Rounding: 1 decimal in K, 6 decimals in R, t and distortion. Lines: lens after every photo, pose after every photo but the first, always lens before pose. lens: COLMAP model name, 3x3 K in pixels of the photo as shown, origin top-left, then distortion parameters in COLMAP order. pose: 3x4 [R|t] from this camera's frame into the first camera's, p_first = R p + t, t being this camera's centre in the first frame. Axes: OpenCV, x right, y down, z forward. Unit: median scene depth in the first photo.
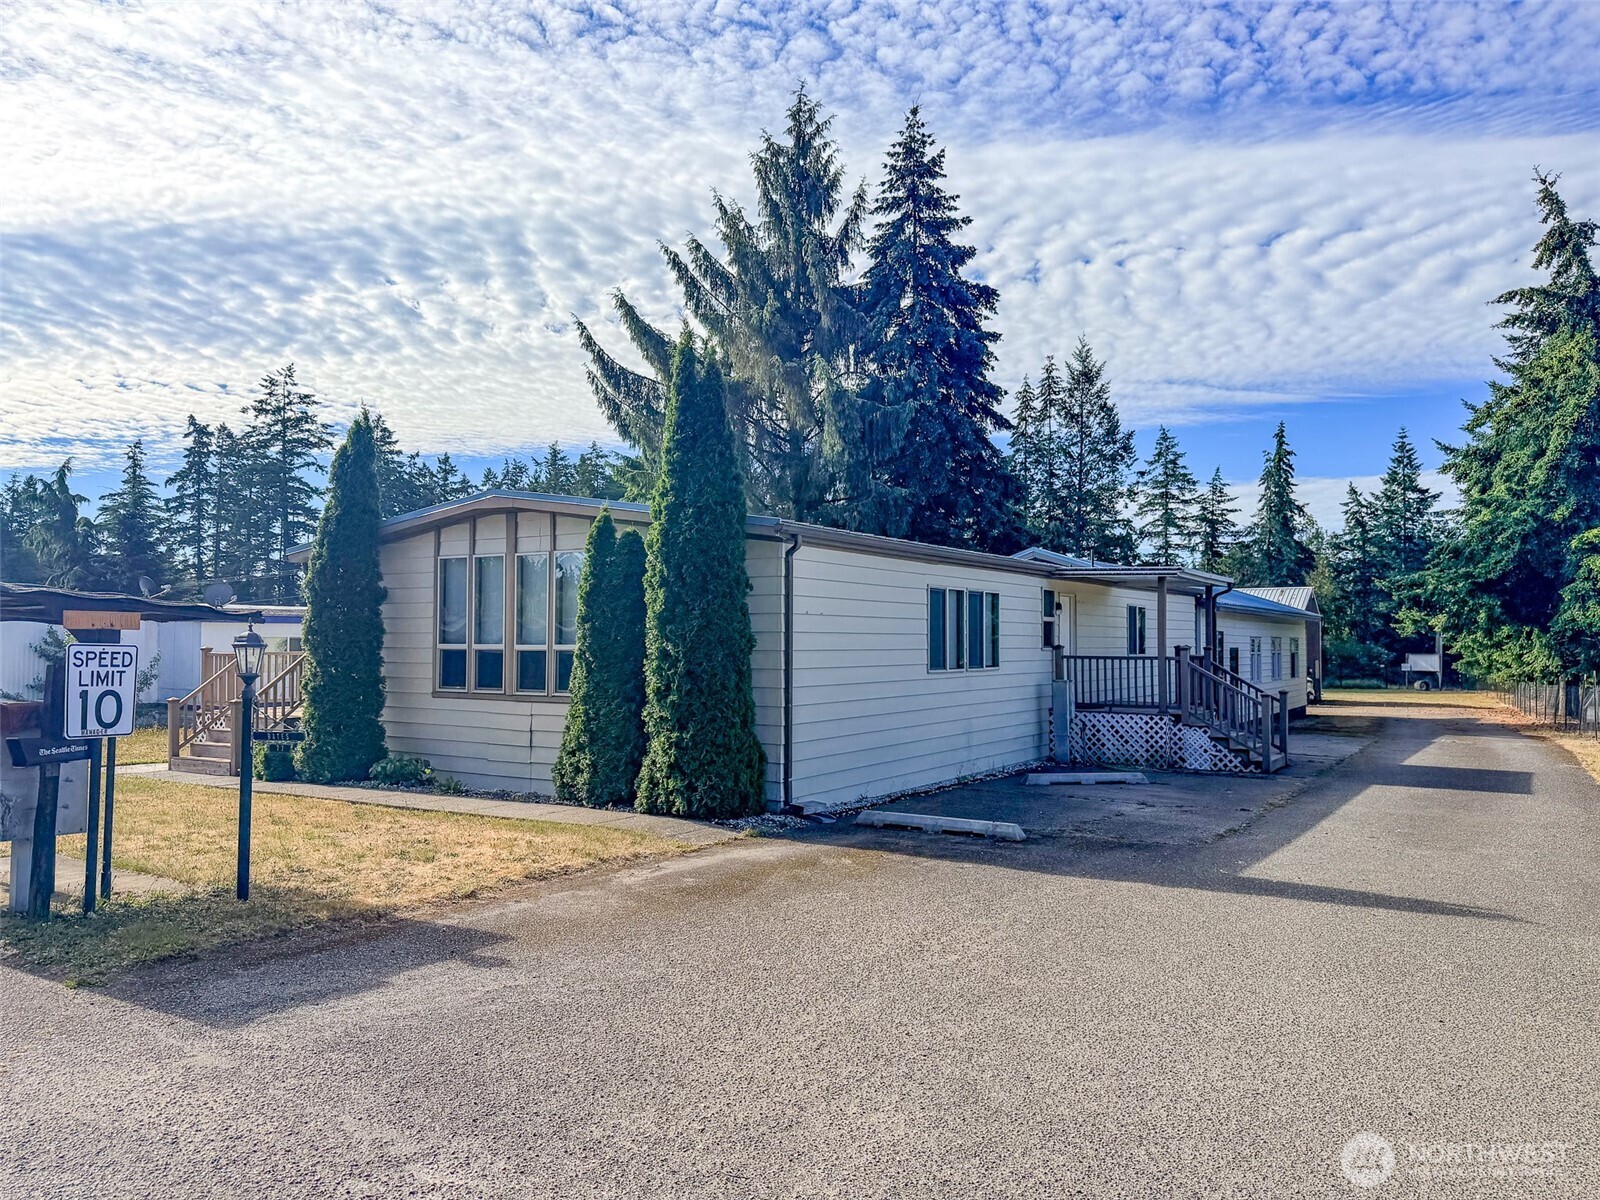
lens RADIAL K [[1124.2, 0, 800.0], [0, 1124.2, 600.0], [0, 0, 1]] dist [0.105761, -0.292050]
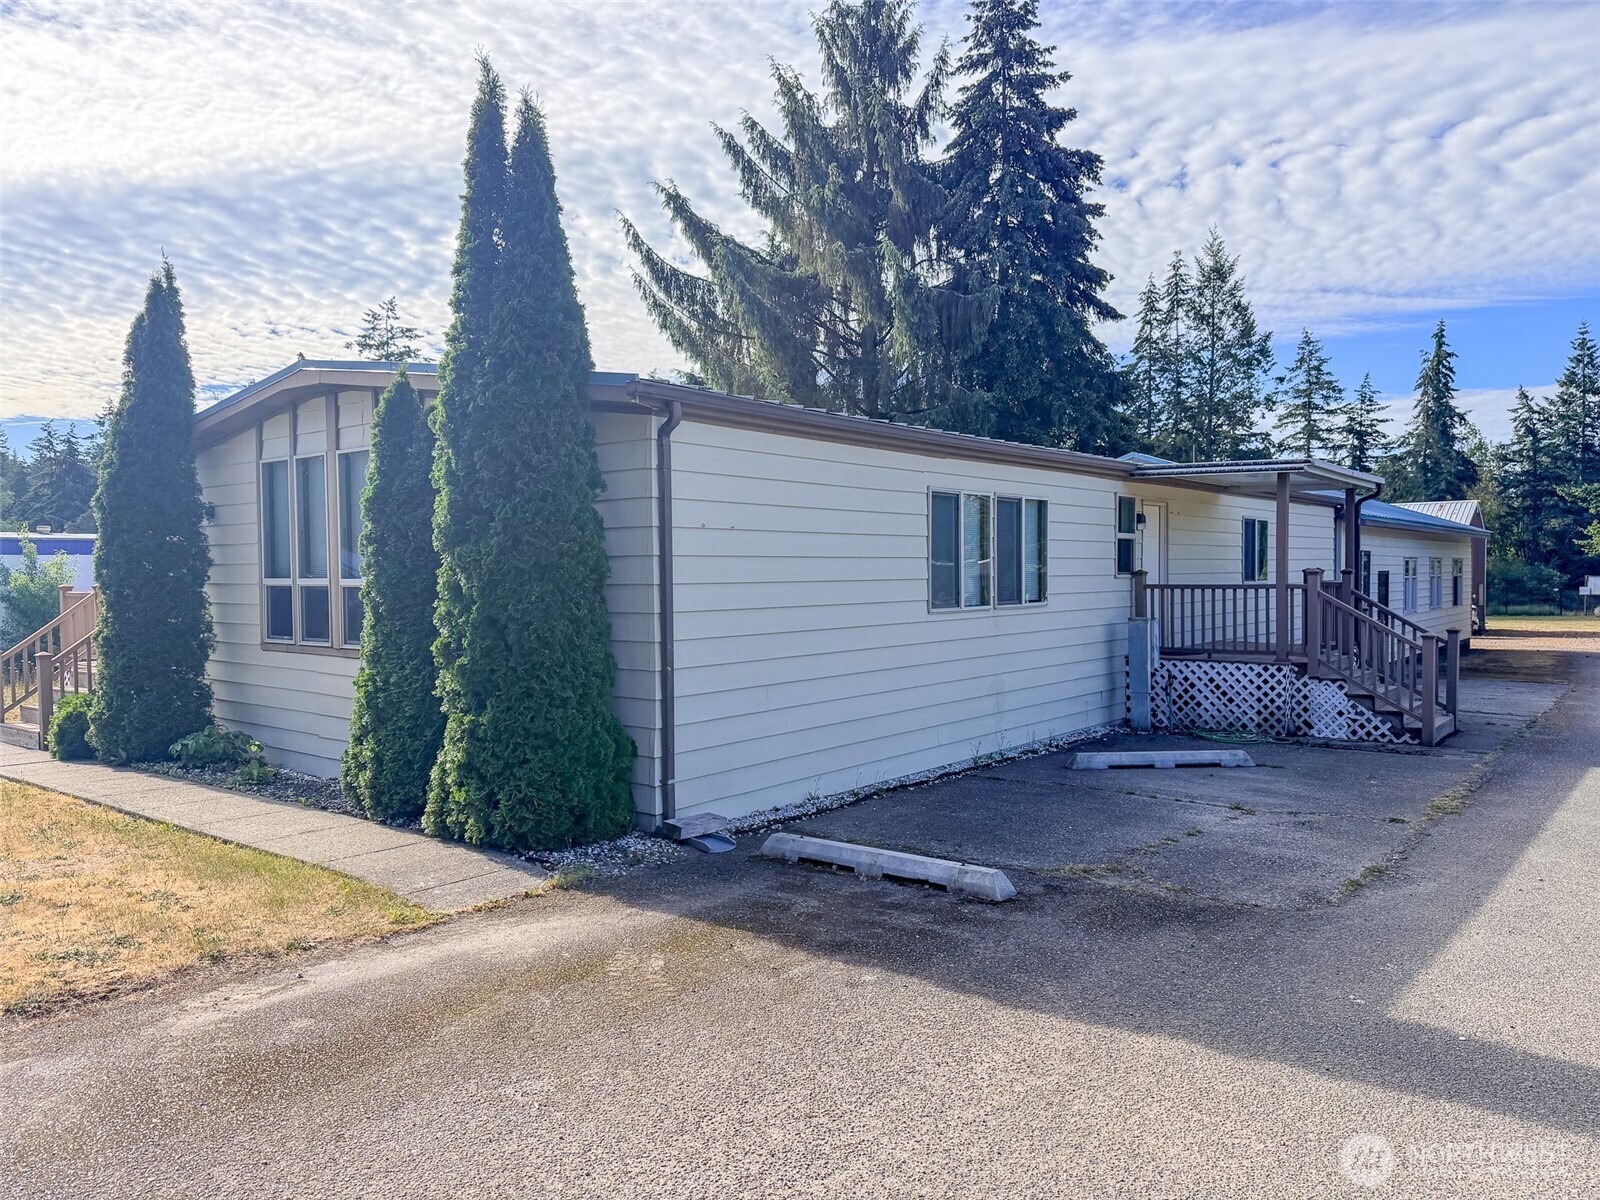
lens RADIAL K [[1123.9, 0, 797.7], [0, 1123.9, 609.1], [0, 0, 1]] dist [0.001668, -0.044546]
pose [[0.993216, -0.008190, -0.115997, 0.041295], [0.016368, 0.997432, 0.069721, 0.004523], [0.115128, -0.071146, 0.990800, 0.109018]]
